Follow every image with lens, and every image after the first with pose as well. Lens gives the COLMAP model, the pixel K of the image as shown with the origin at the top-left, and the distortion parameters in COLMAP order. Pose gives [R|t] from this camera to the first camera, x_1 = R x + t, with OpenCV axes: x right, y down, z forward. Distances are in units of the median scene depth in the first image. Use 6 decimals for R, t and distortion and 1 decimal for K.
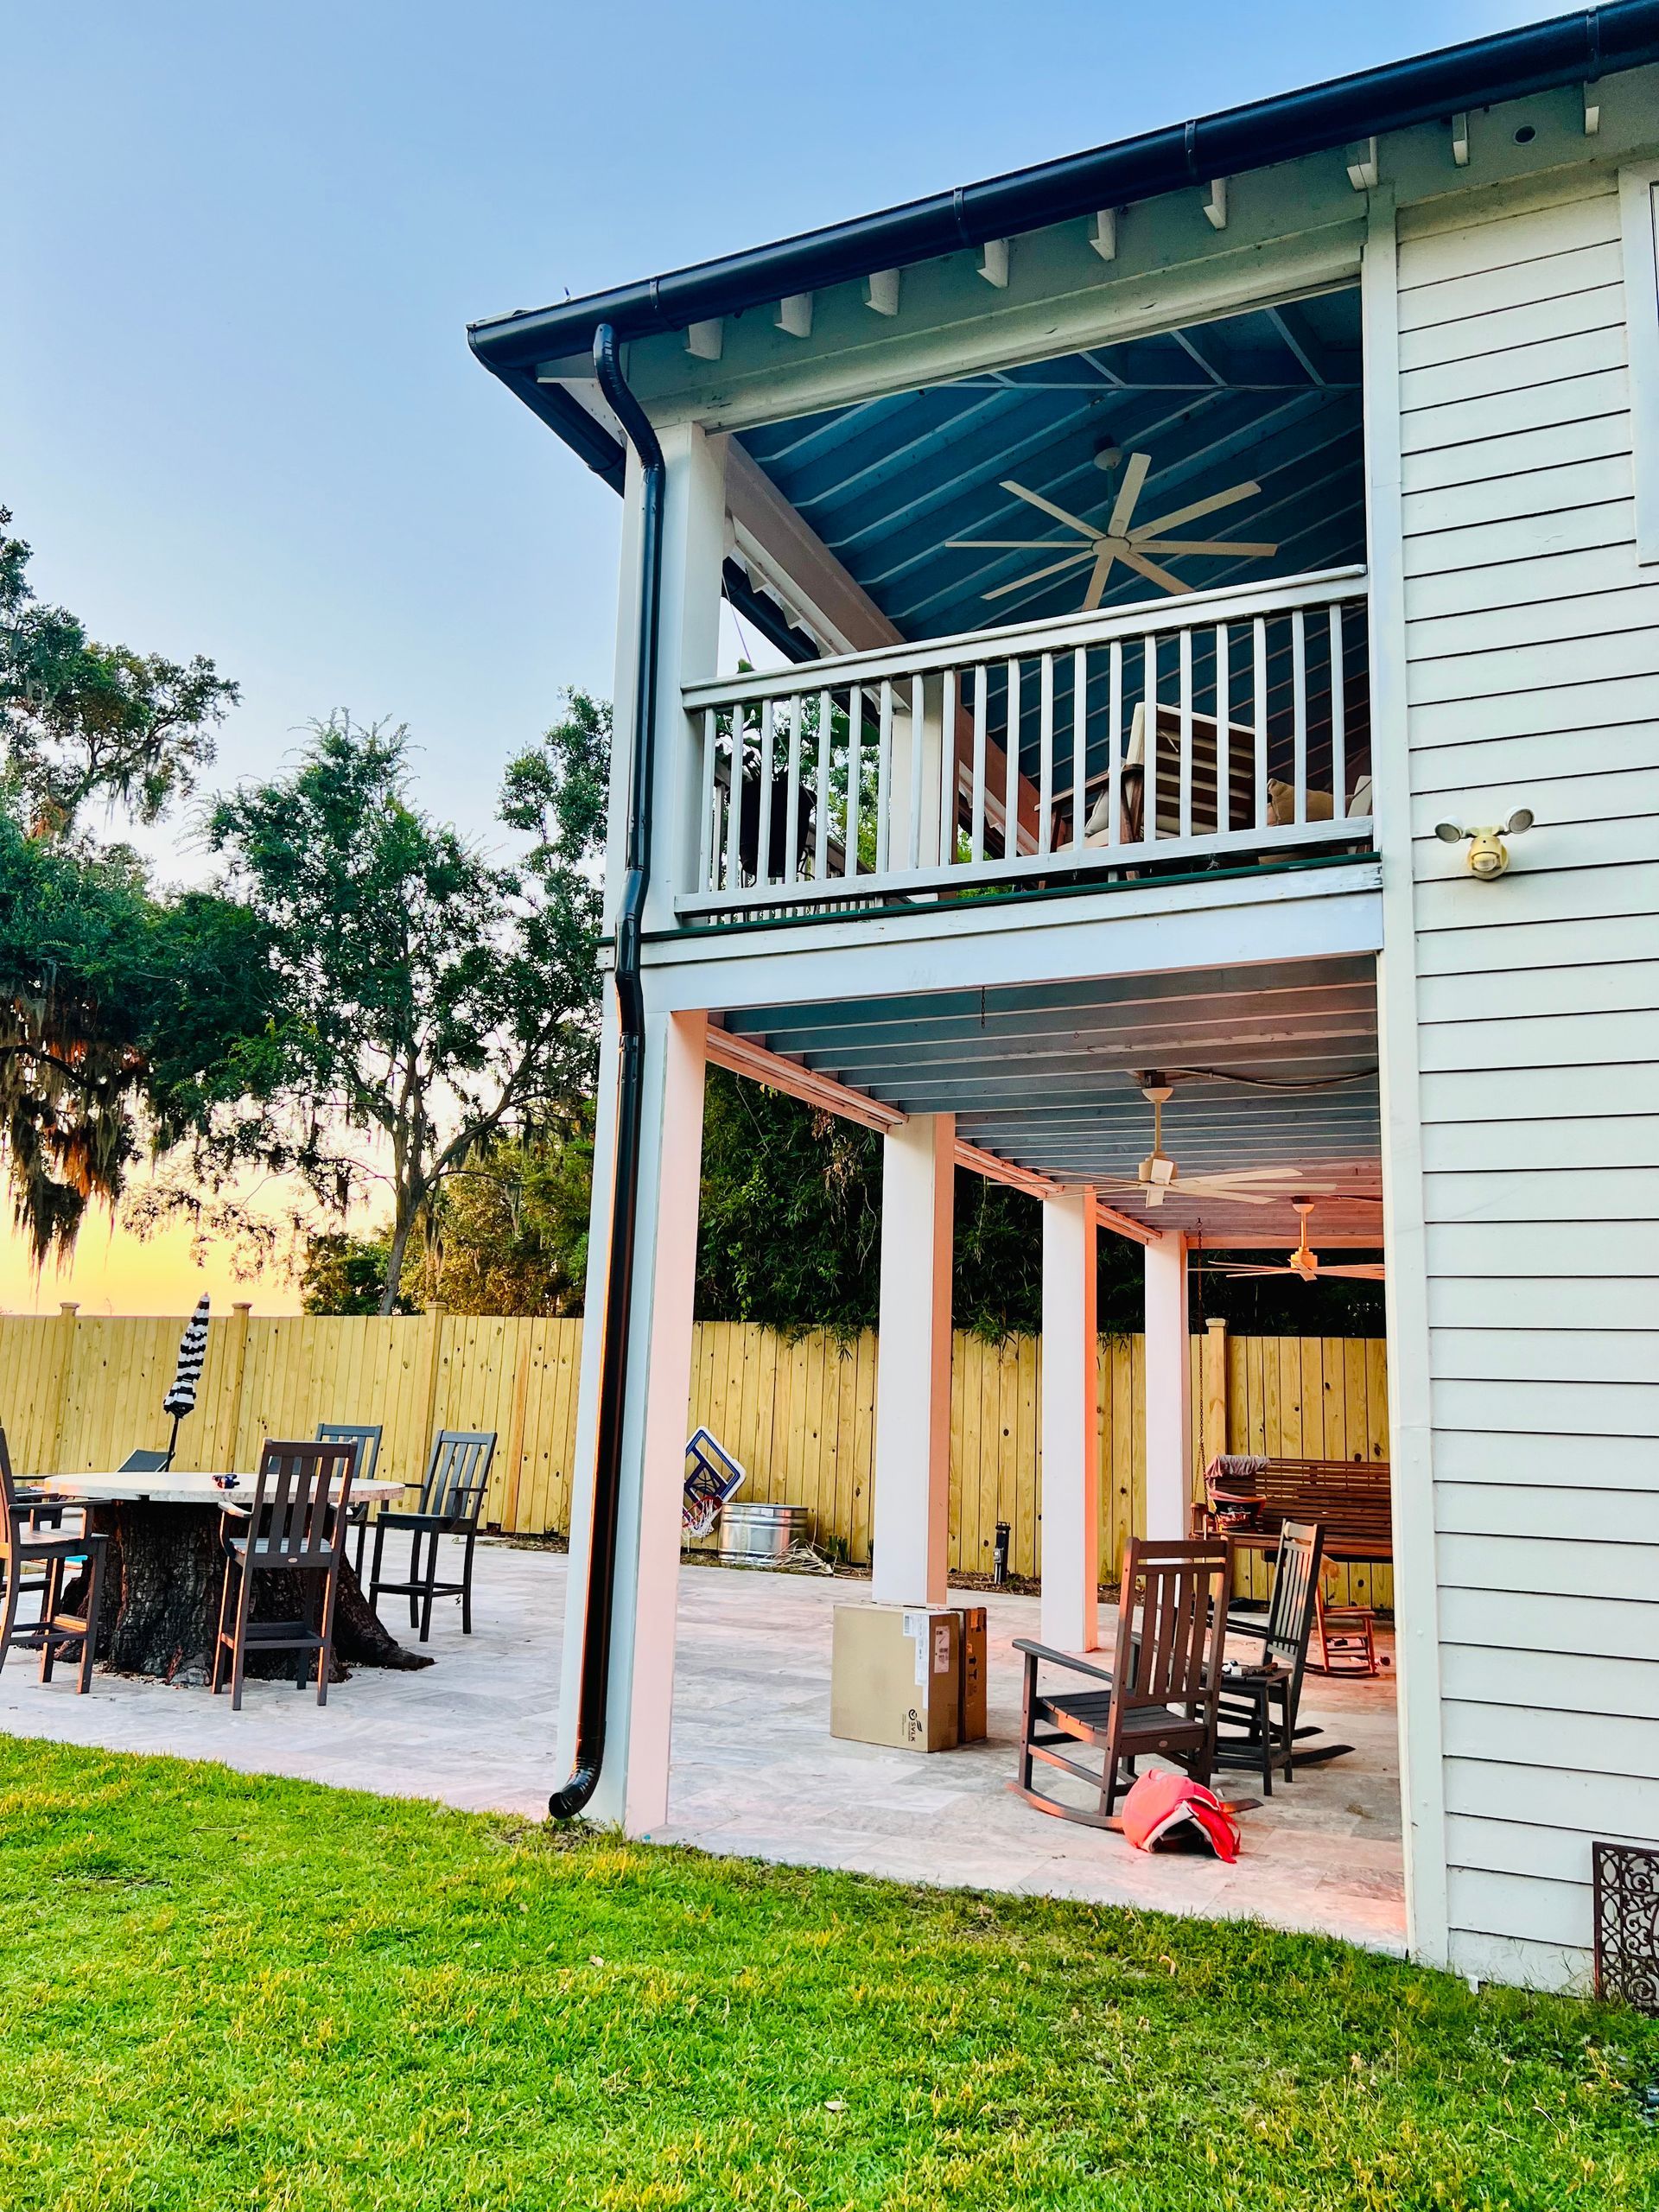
lens RADIAL K [[1630.6, 0, 829.5], [0, 1630.6, 1106.0], [0, 0, 1]] dist [0.038659, -0.003198]
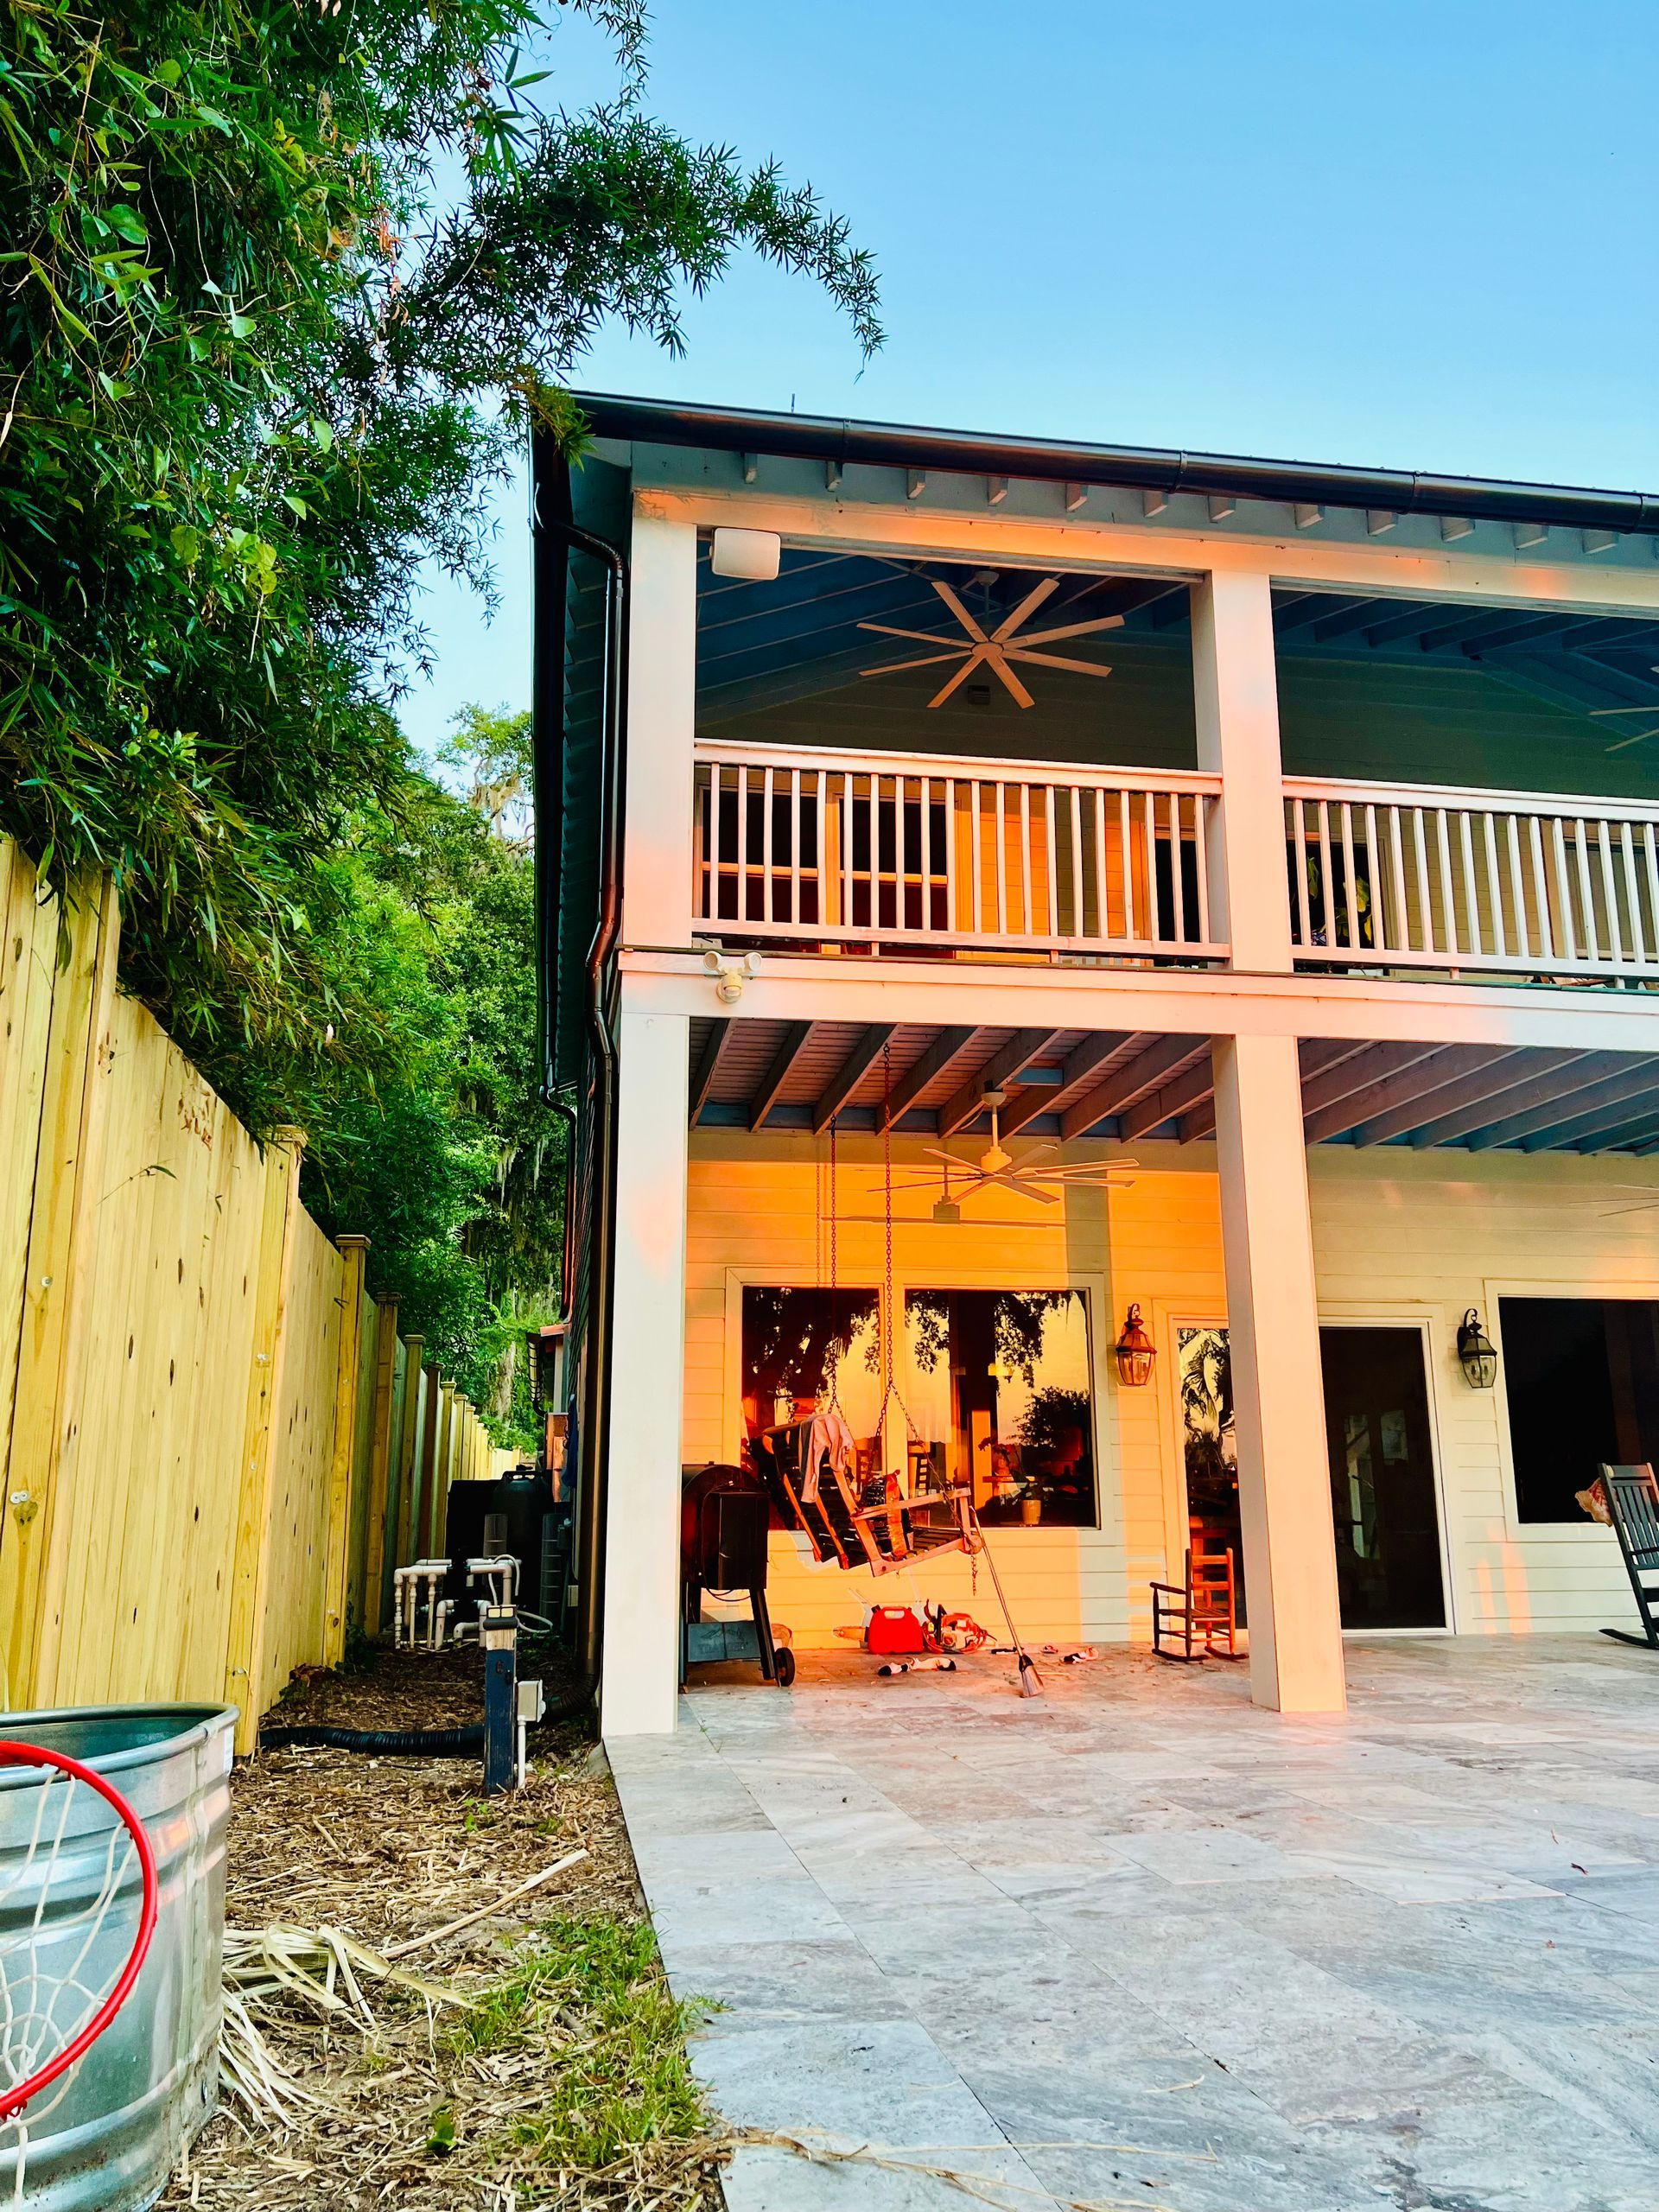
lens RADIAL K [[1630.6, 0, 829.5], [0, 1630.6, 1106.0], [0, 0, 1]] dist [0.038659, -0.003198]
pose [[0.832271, 0.092025, 0.546678, -0.811662], [-0.065861, 0.995555, -0.067318, 0.074097], [-0.550443, 0.020022, 0.834633, 0.134977]]
